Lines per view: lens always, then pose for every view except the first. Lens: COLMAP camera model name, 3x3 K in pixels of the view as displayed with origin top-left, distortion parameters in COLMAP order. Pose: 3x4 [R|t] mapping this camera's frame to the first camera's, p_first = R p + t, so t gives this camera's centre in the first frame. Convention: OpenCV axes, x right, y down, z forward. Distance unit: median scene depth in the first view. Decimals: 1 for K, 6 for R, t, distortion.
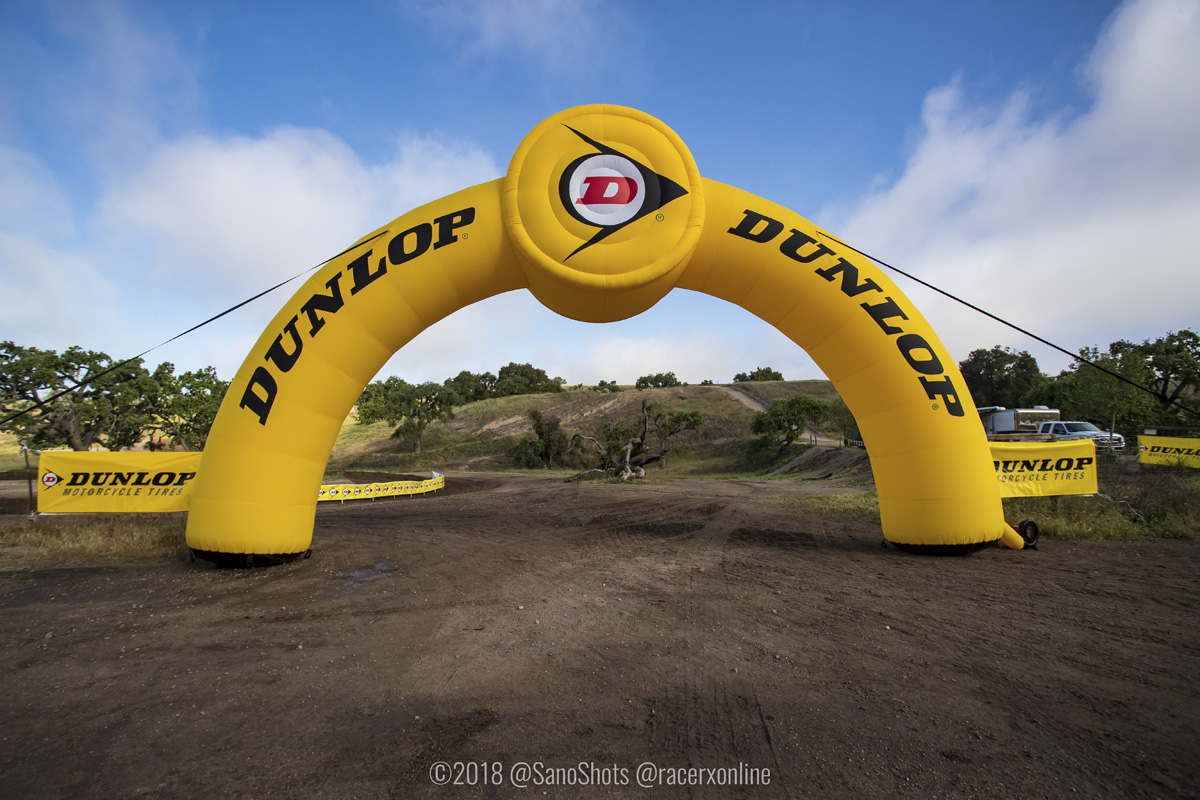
lens RADIAL K [[581.2, 0, 588.5], [0, 581.2, 407.6], [0, 0, 1]] dist [-0.055863, 0.012946]
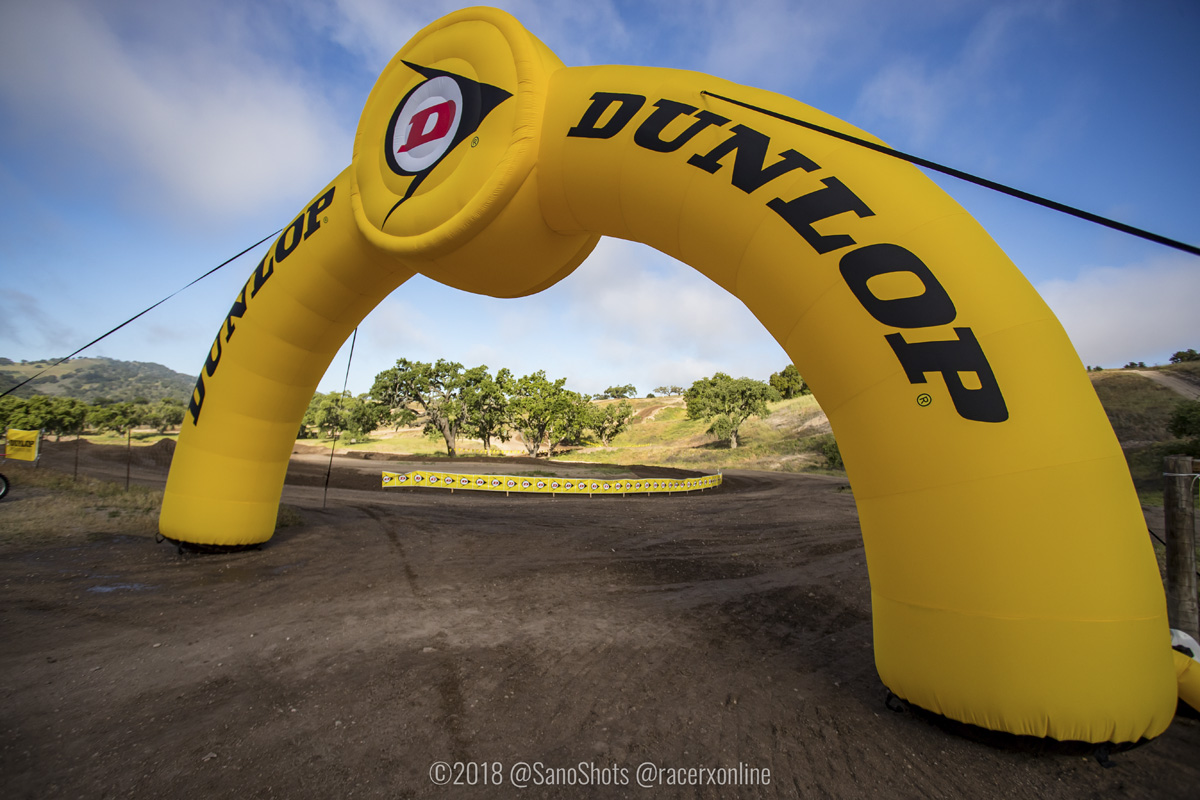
lens RADIAL K [[581.2, 0, 584.0], [0, 581.2, 403.9], [0, 0, 1]] dist [-0.055863, 0.012946]
pose [[0.829770, -0.010837, -0.558001, 0.097004], [0.011593, 0.999930, -0.002181, -0.000050], [0.557986, -0.004659, 0.829837, 0.074361]]
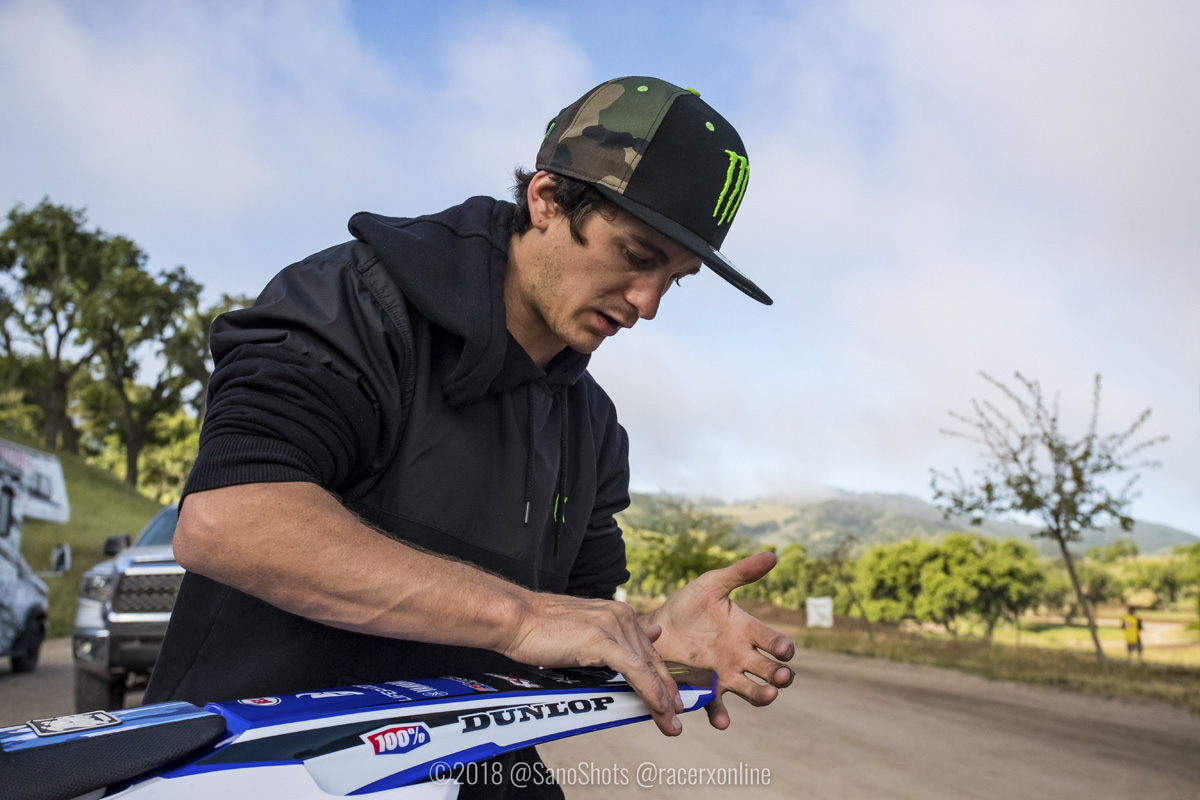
lens RADIAL K [[1123.1, 0, 600.7], [0, 1123.1, 399.7], [0, 0, 1]] dist [0.073972, 0.000000]
pose [[0.077632, -0.155518, -0.984778, -0.928655], [0.007228, 0.987821, -0.155428, 0.012896], [0.996956, 0.004948, 0.077811, -0.128725]]
